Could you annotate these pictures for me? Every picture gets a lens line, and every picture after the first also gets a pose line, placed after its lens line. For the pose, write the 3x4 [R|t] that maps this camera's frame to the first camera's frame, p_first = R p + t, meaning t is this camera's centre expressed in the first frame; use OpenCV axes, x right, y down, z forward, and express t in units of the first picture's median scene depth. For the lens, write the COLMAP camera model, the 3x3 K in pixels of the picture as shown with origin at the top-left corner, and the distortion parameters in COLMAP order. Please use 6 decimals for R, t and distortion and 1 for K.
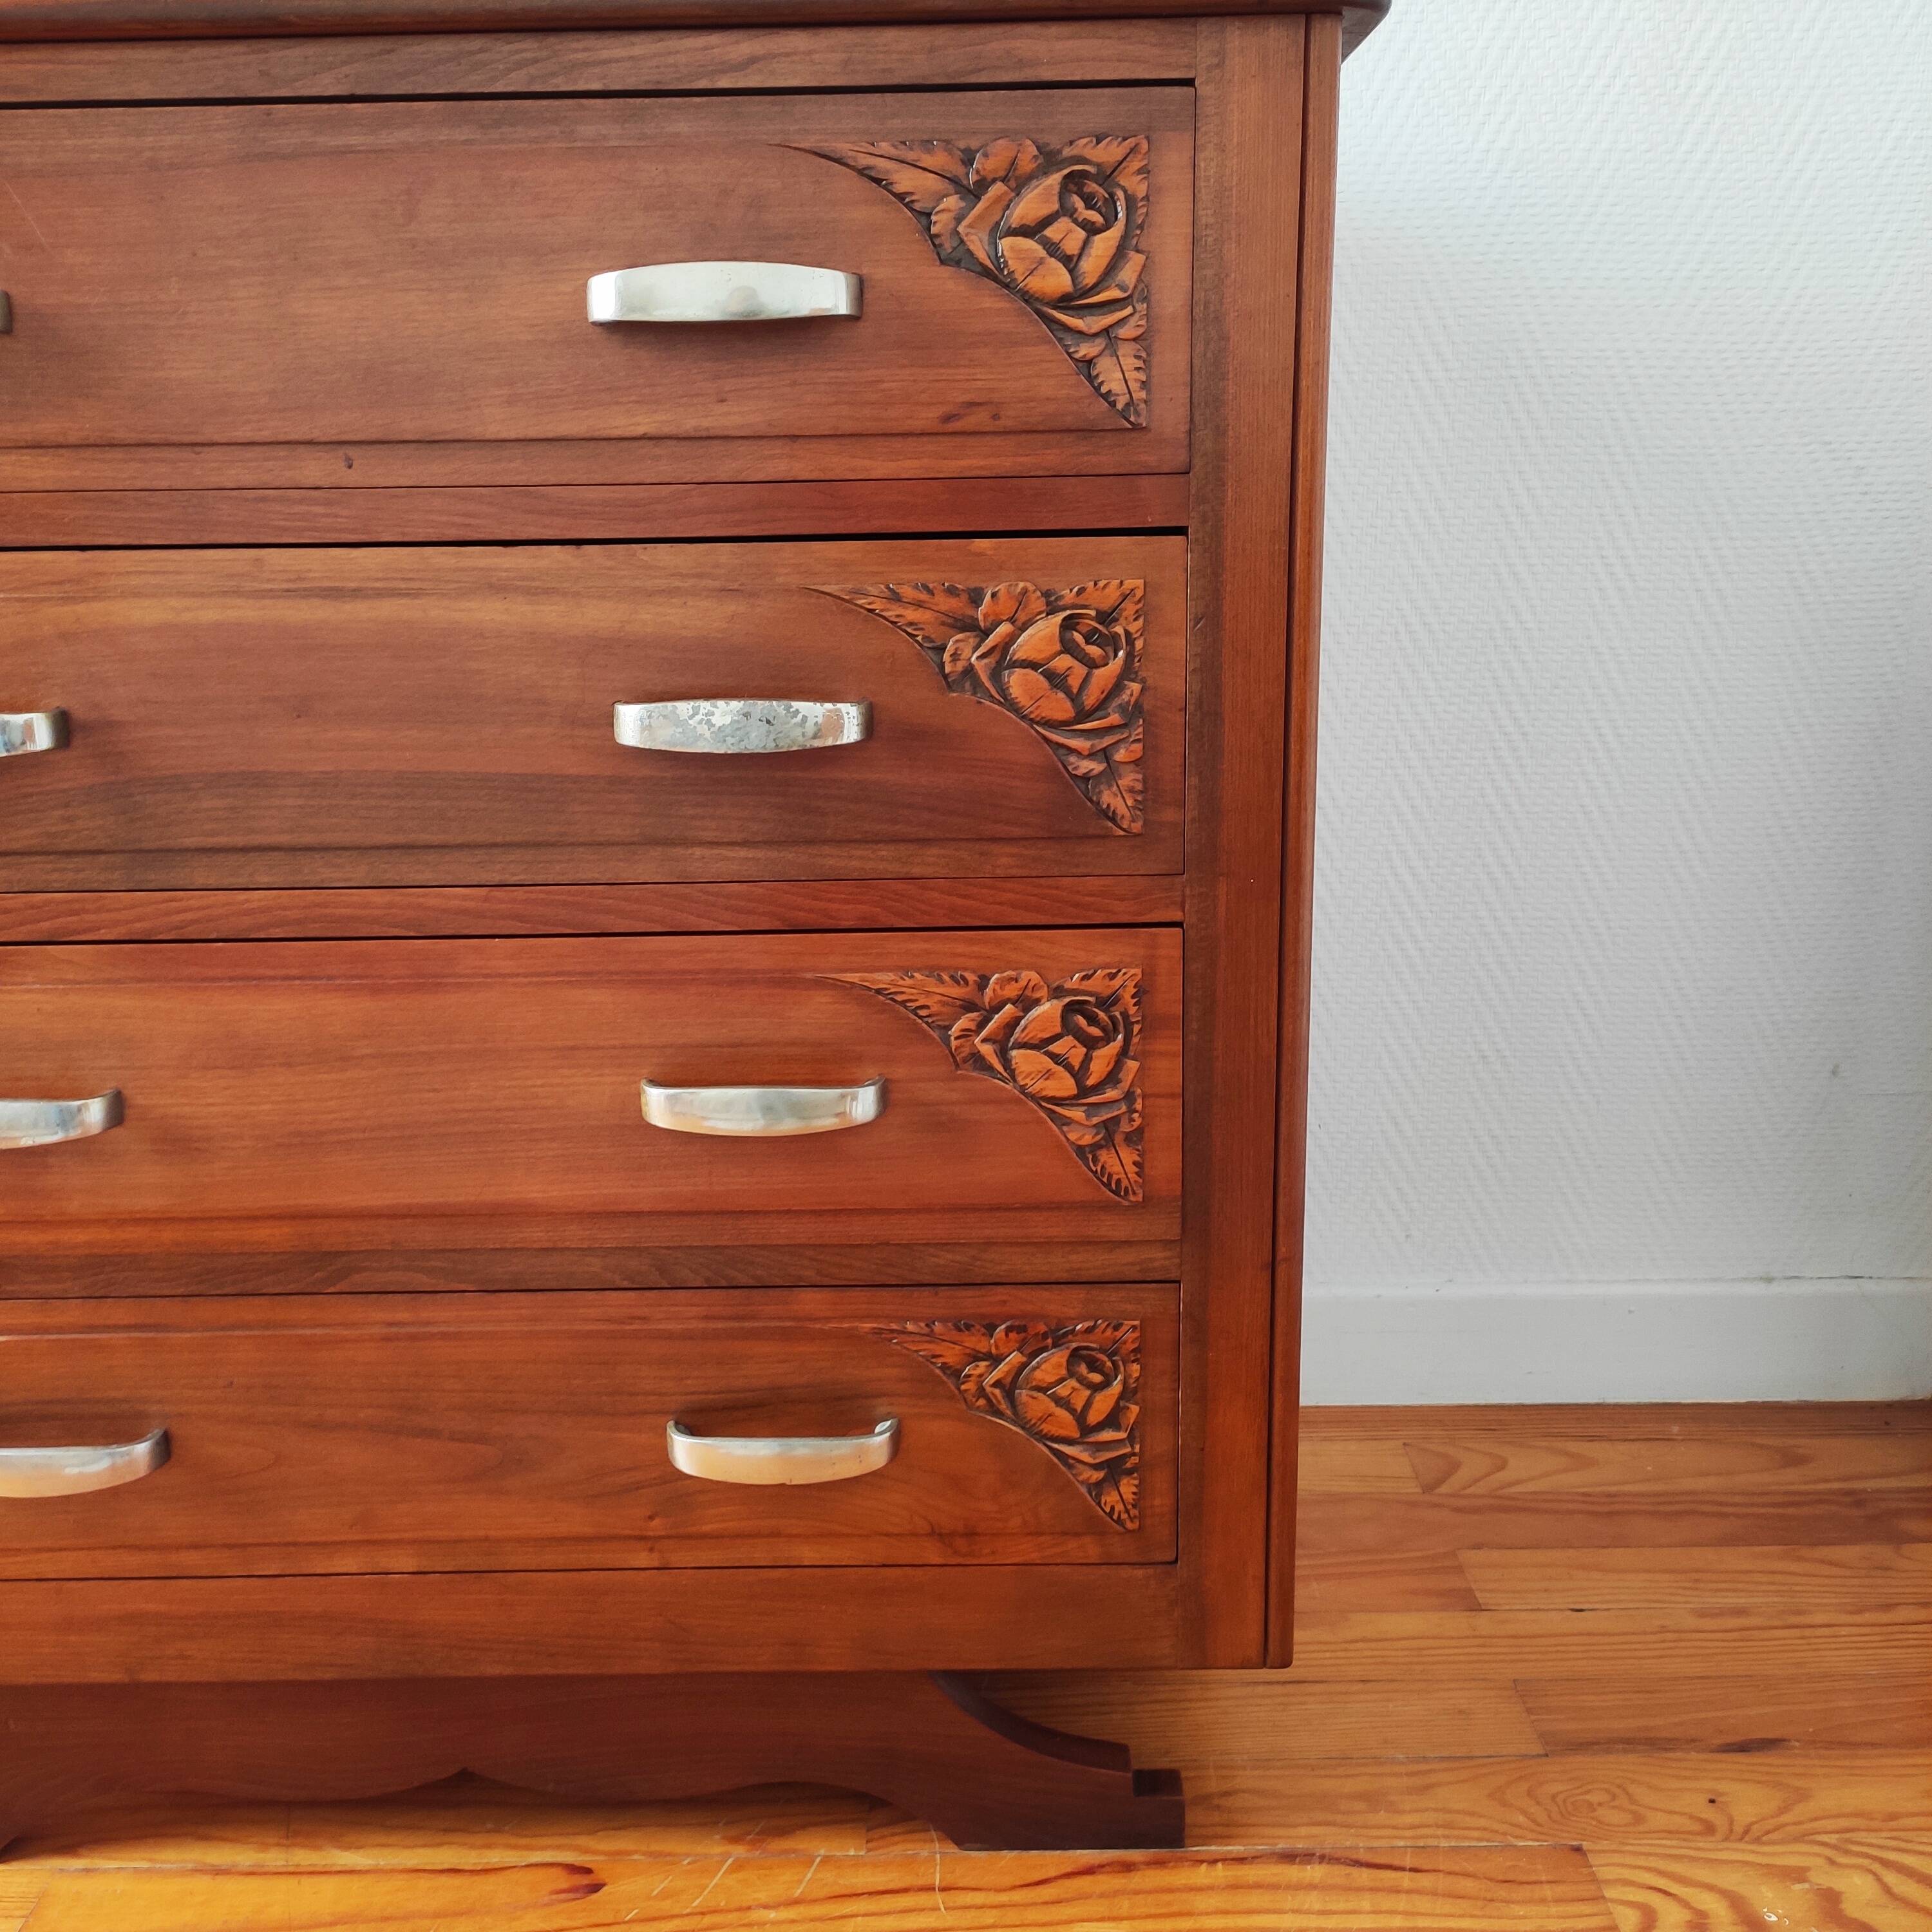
lens RADIAL K [[1847.7, 0, 966.9], [0, 1847.7, 920.1], [0, 0, 1]] dist [0.049050, -0.008360]
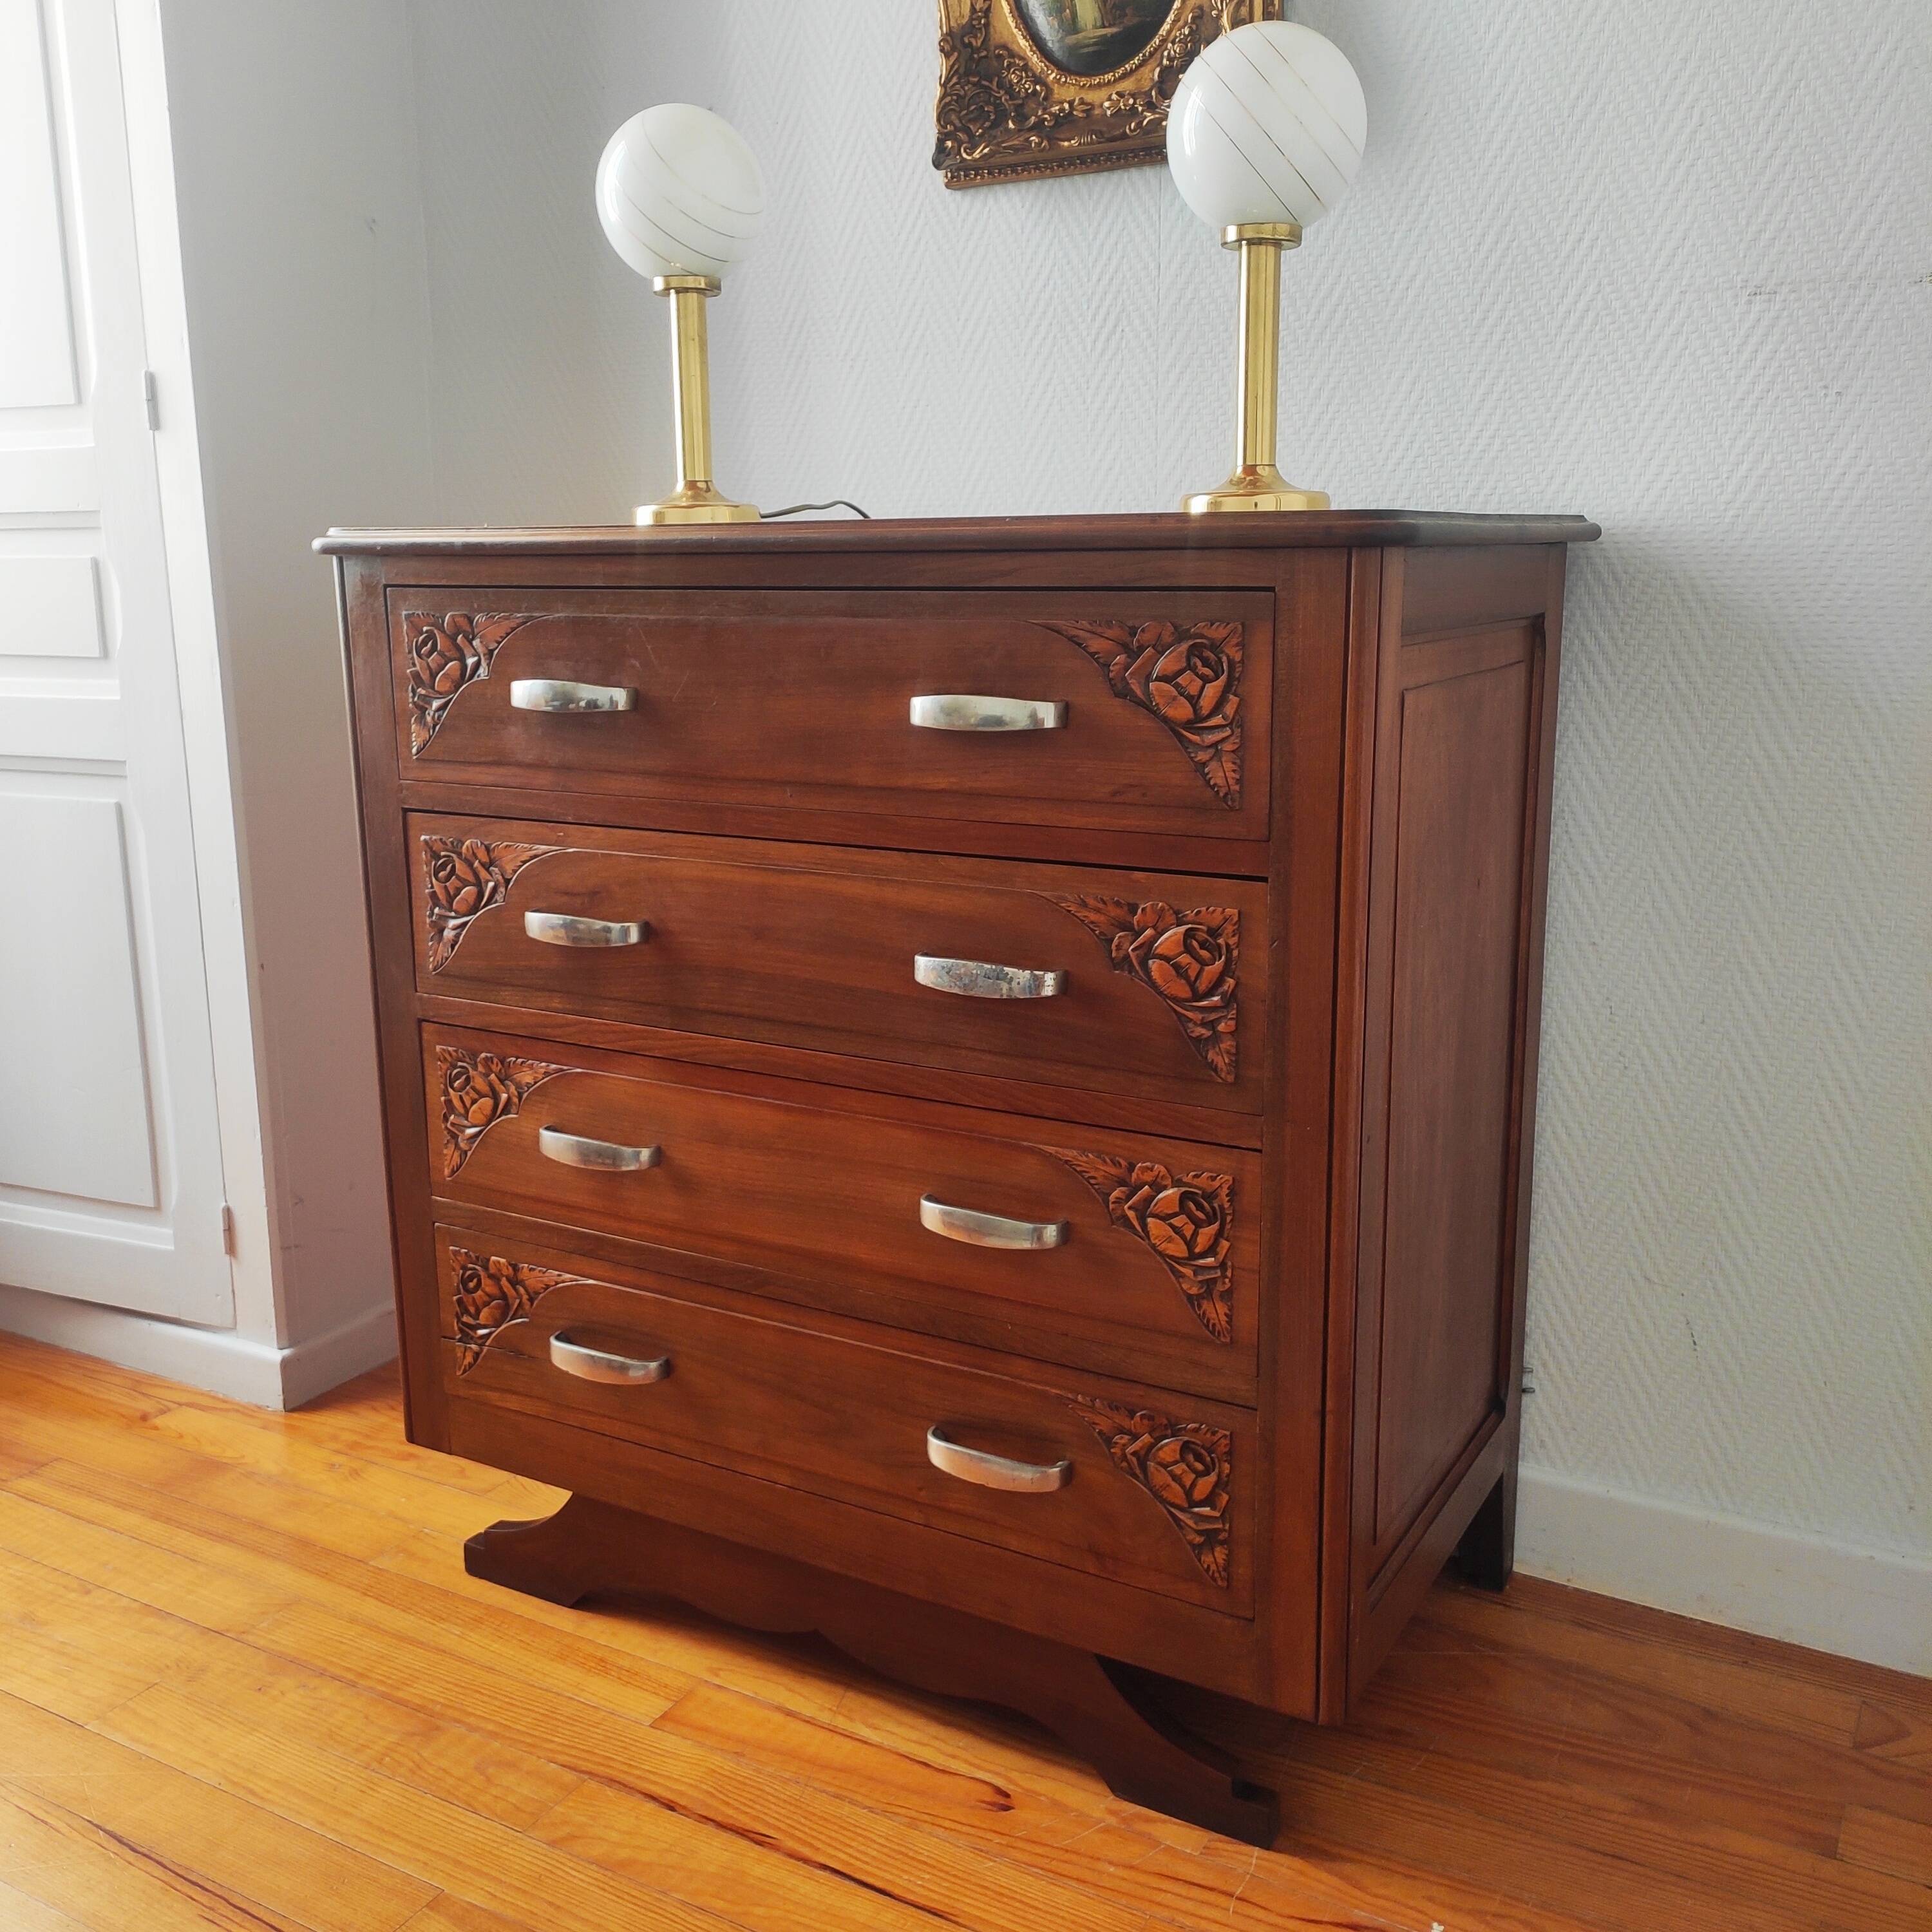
lens RADIAL K [[1887.6, 0, 960.5], [0, 1887.6, 961.1], [0, 0, 1]] dist [0.084134, -0.107465]
pose [[0.869406, 0.113450, -0.480897, 0.604893], [-0.128726, 0.991679, 0.001229, -0.115465], [0.477035, 0.060835, 0.876776, -0.381841]]
